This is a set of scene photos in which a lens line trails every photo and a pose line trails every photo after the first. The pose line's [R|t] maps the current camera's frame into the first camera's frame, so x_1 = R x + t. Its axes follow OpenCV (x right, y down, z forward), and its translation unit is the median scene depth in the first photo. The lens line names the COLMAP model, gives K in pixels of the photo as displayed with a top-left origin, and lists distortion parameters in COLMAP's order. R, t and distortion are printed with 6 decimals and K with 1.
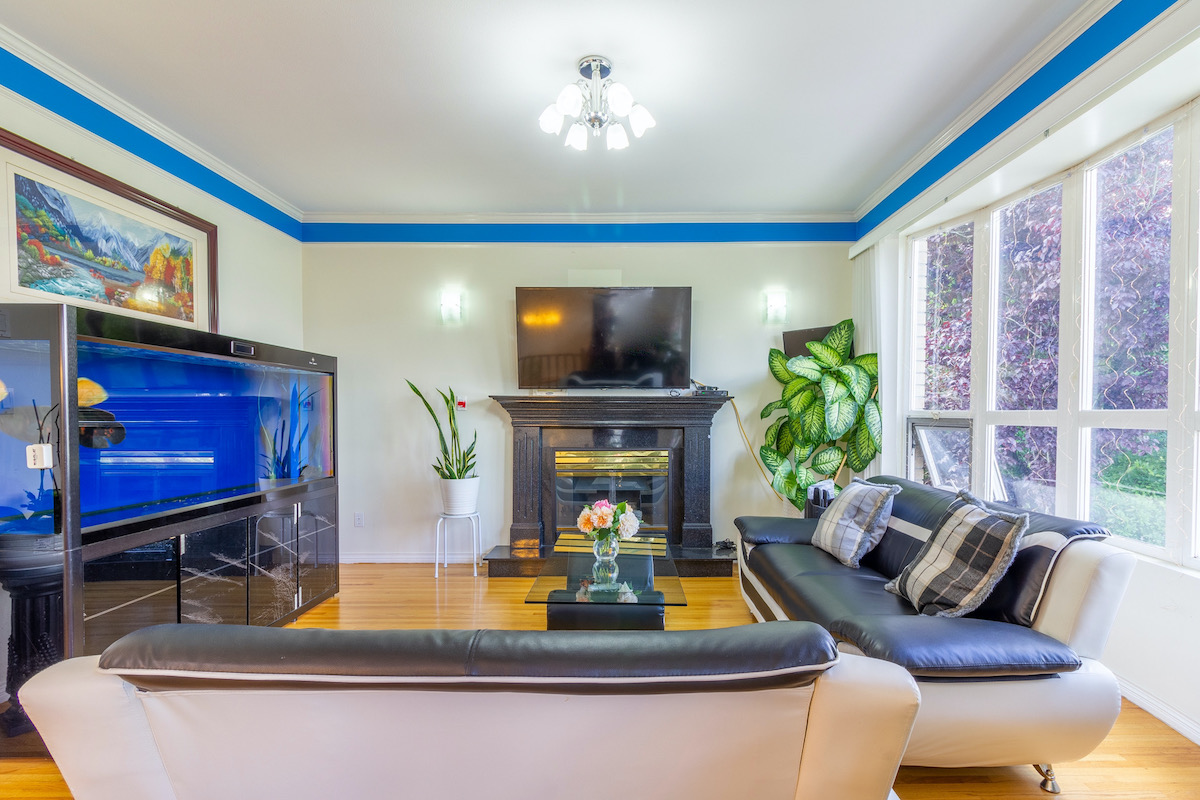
lens RADIAL K [[575.1, 0, 613.6], [0, 575.1, 424.4], [0, 0, 1]] dist [-0.000958, 0.002641]
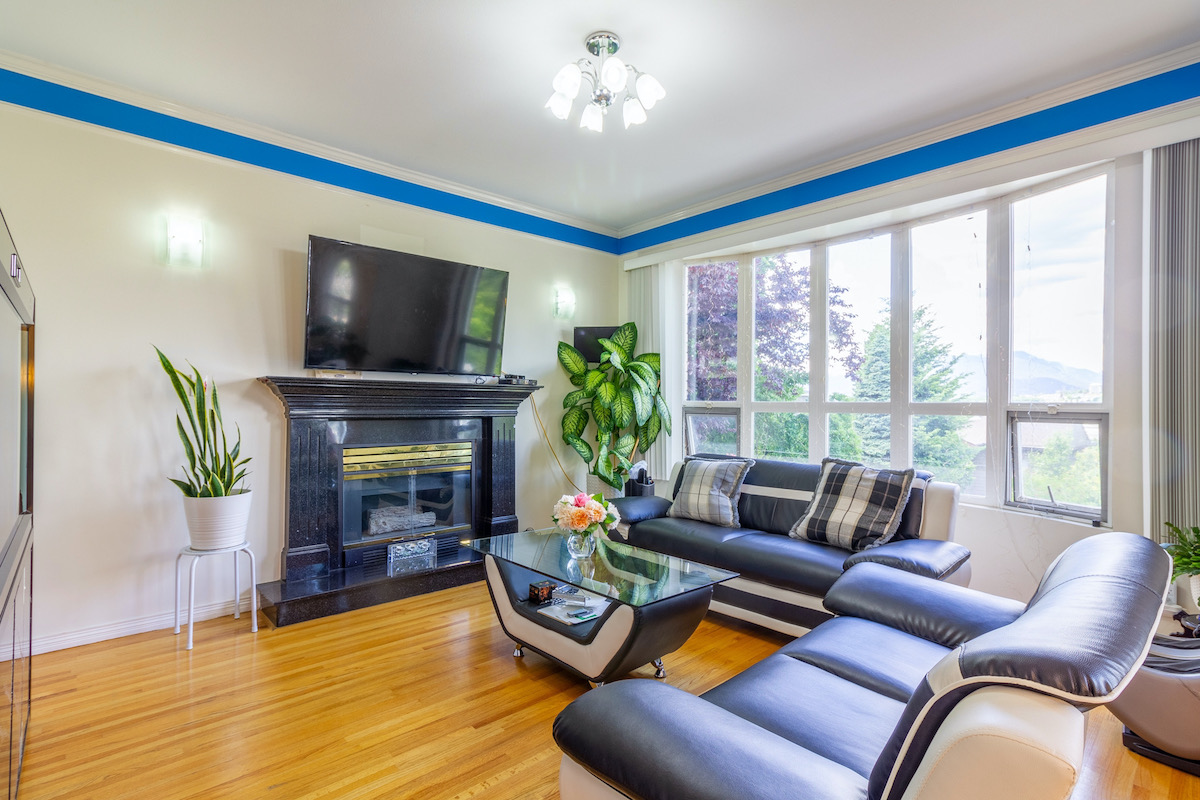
lens RADIAL K [[575.1, 0, 605.3], [0, 575.1, 401.7], [0, 0, 1]] dist [-0.000958, 0.002641]
pose [[0.726176, 0.006693, 0.687477, -0.427349], [0.008111, 0.999800, -0.018301, -0.001195], [-0.687461, 0.018866, 0.725976, 0.192901]]
